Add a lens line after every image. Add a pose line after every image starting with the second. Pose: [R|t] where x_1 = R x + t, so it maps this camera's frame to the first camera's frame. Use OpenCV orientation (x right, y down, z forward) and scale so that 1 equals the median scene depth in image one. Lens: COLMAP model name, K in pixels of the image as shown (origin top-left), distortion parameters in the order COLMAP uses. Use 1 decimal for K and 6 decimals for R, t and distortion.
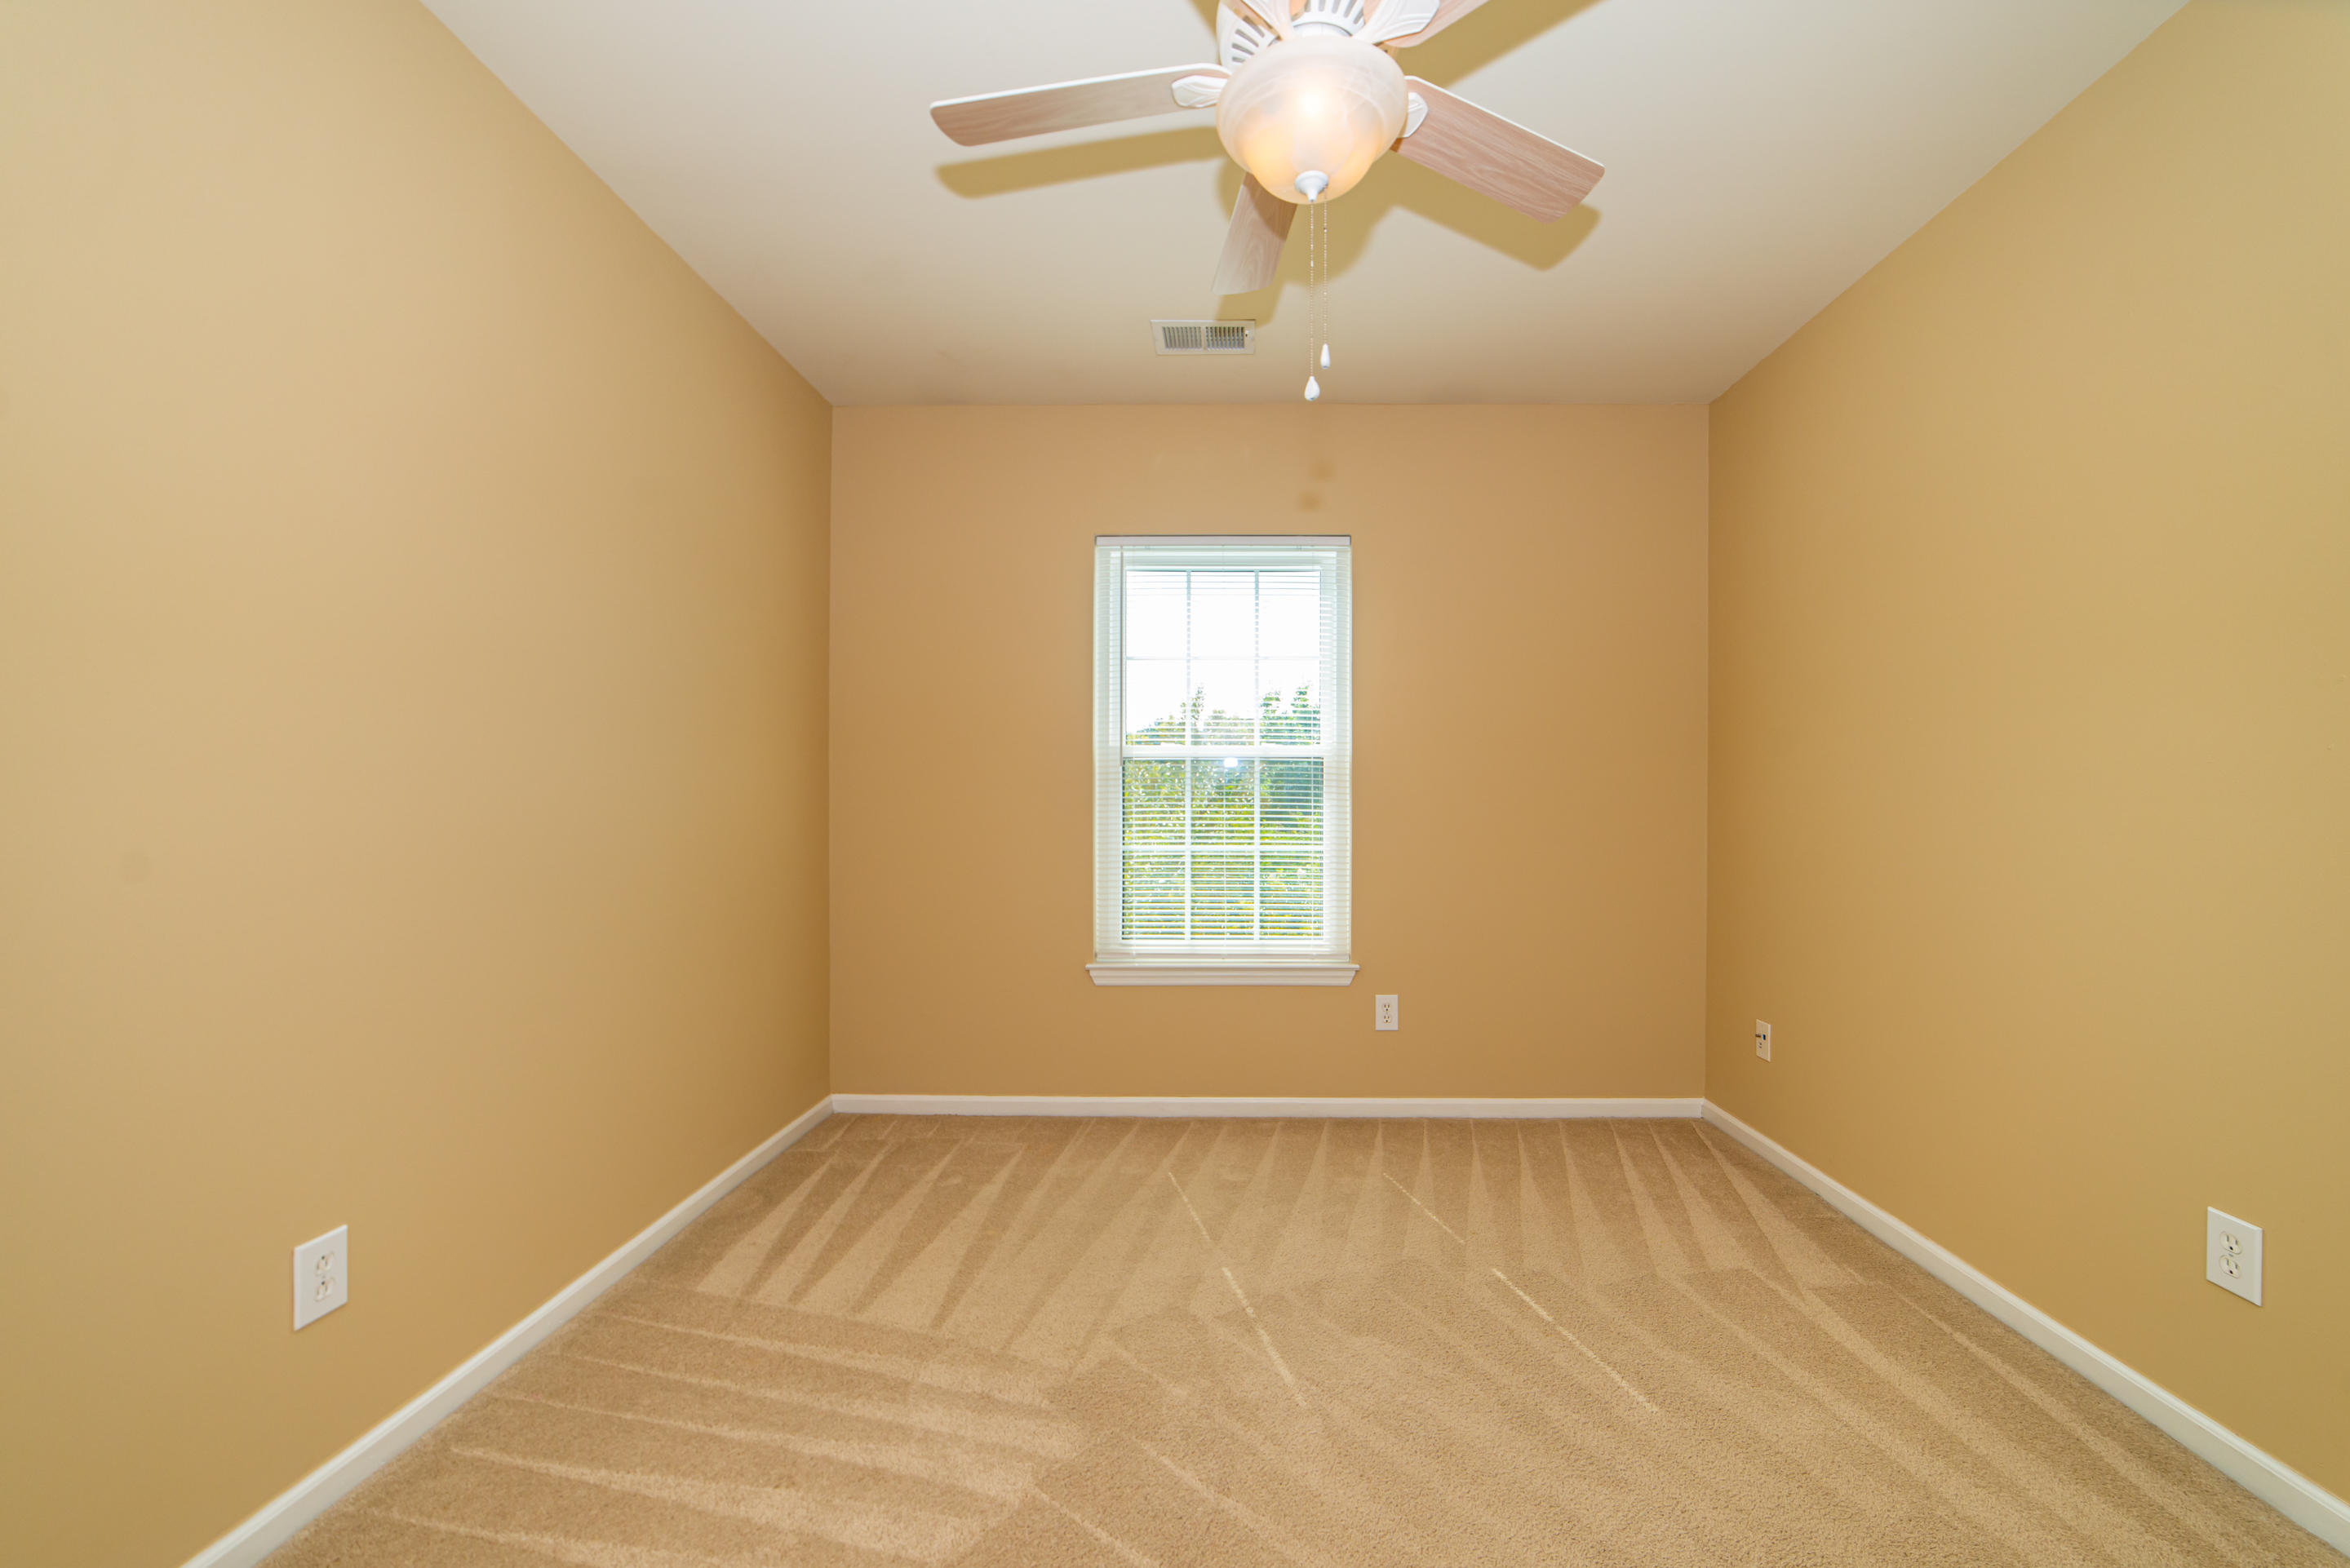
lens RADIAL K [[920.9, 0, 1166.2], [0, 920.9, 793.3], [0, 0, 1]] dist [-0.018656, 0.000084]
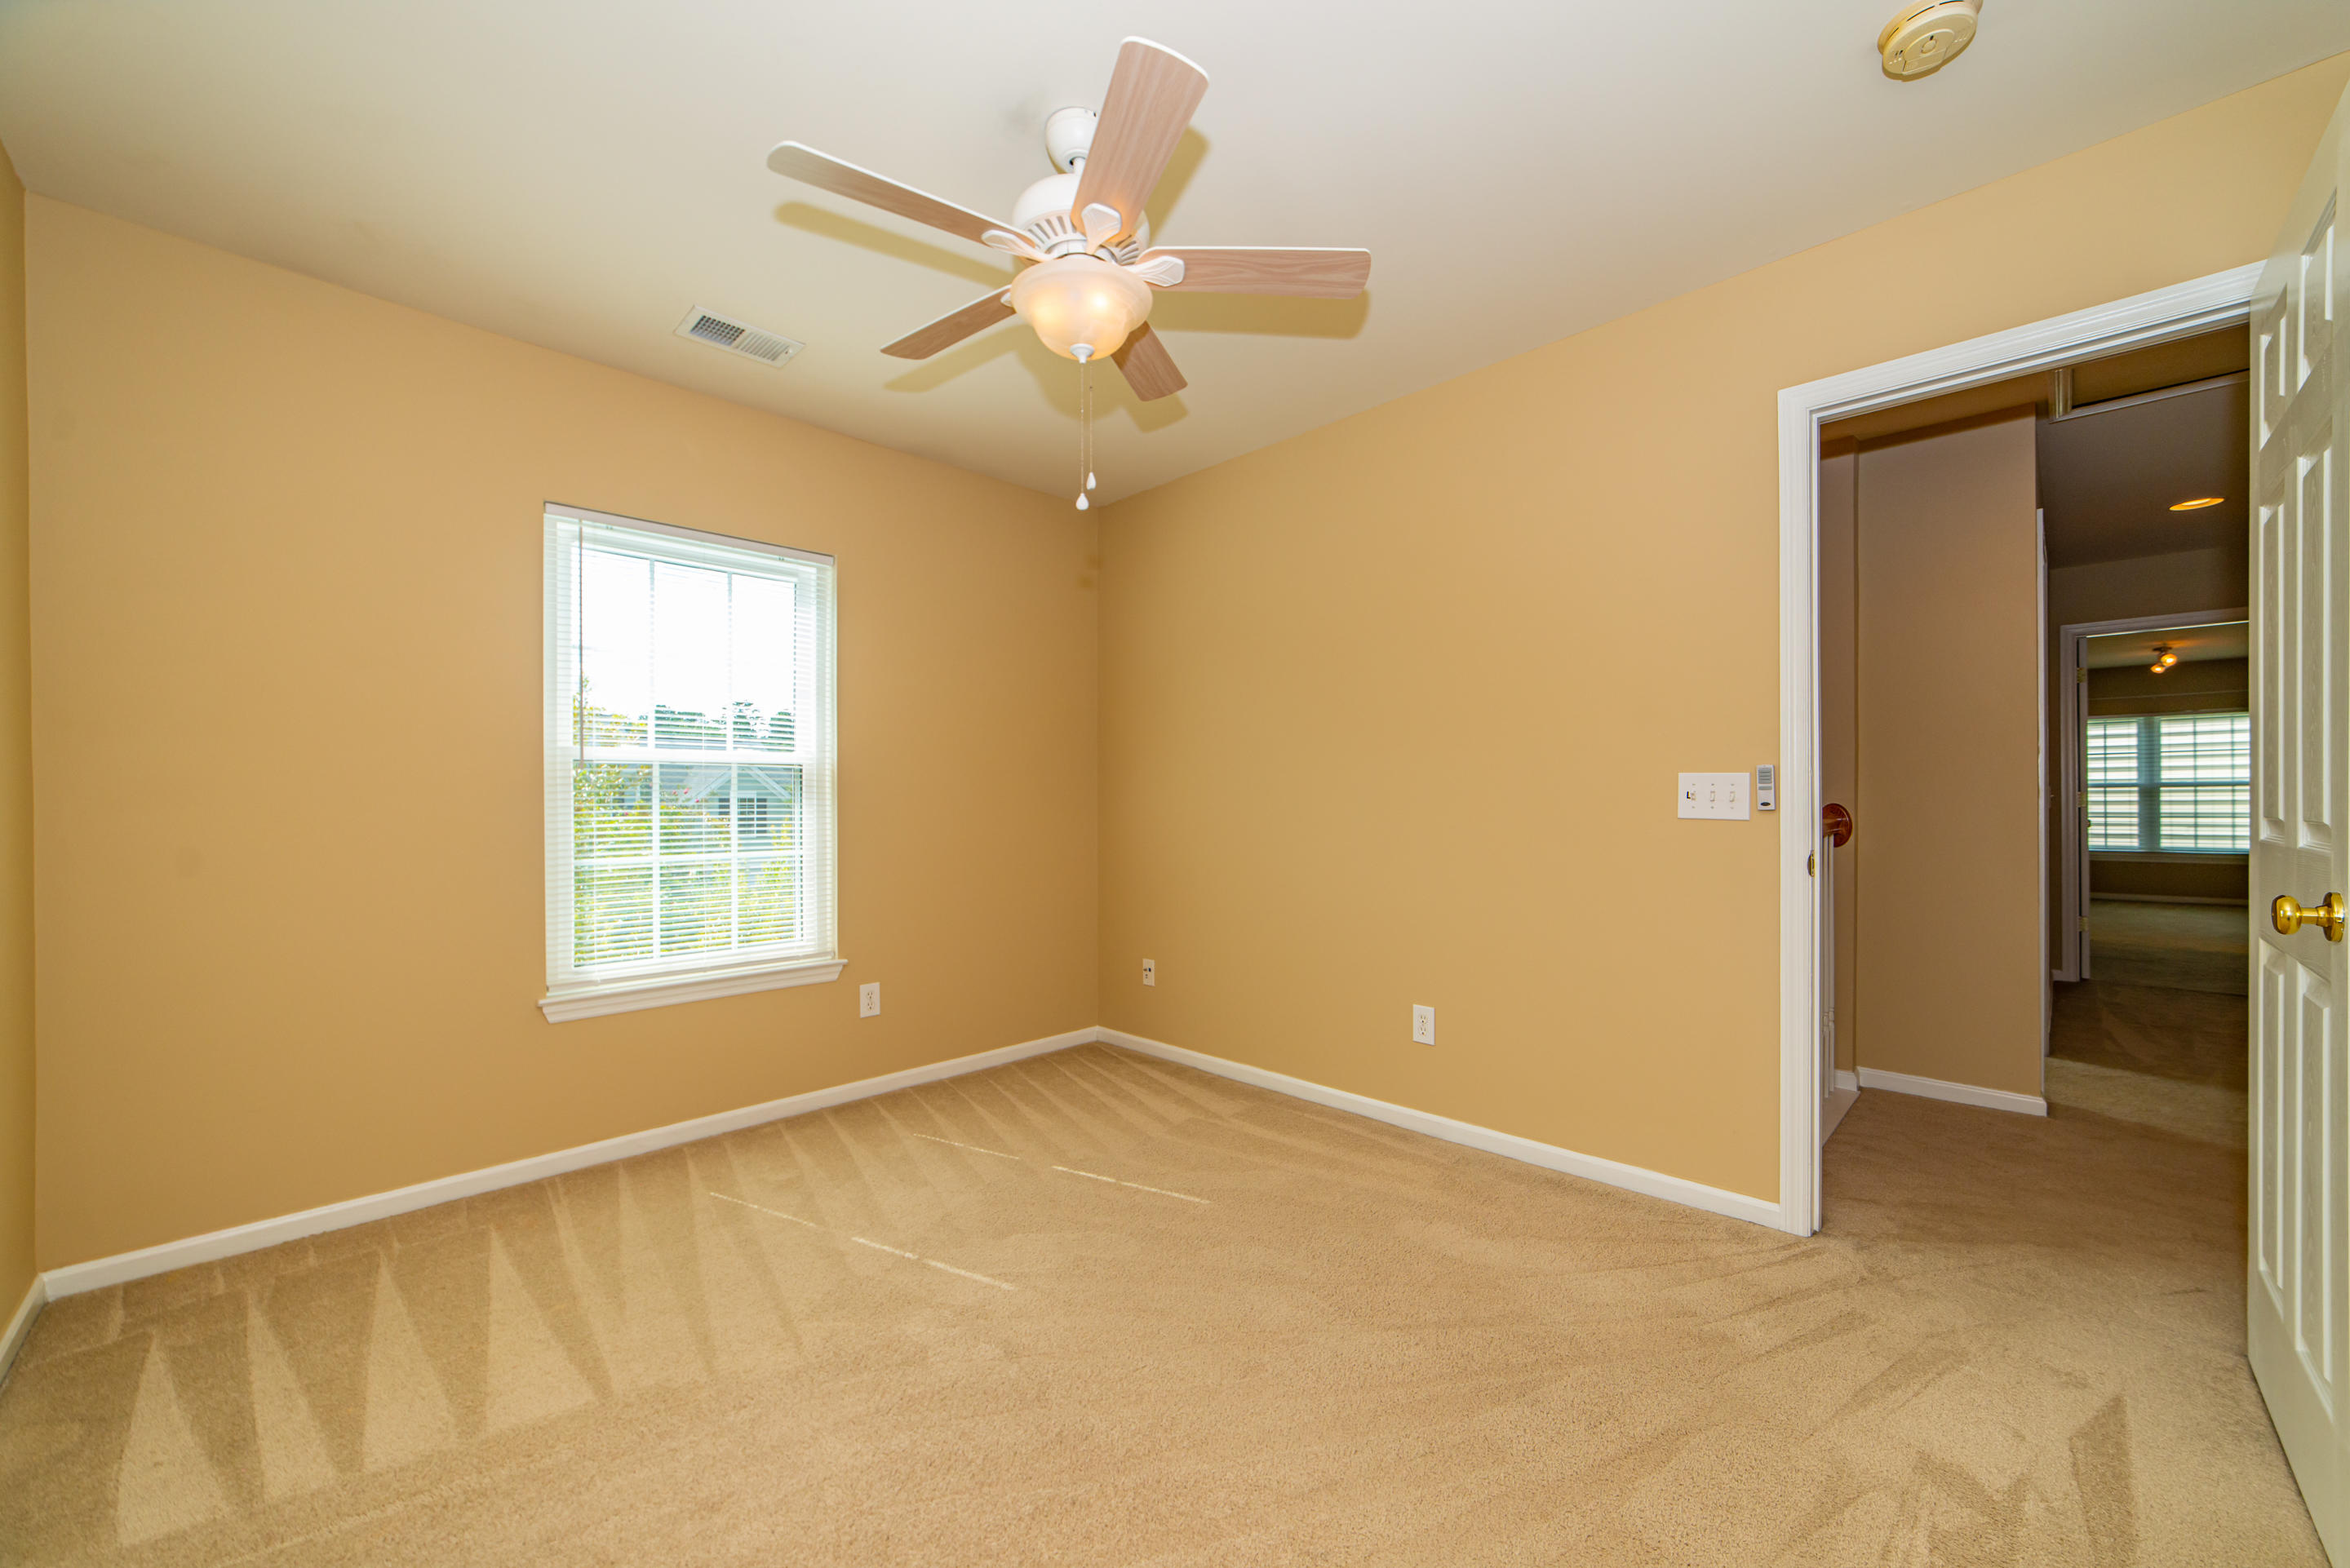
lens RADIAL K [[902.5, 0, 1190.5], [0, 902.5, 797.7], [0, 0, 1]] dist [-0.015029, 0.006317]
pose [[0.692476, -0.003290, 0.721434, -0.315893], [0.002473, 0.999995, 0.002187, -0.003609], [-0.721437, 0.000269, 0.692480, -0.016572]]
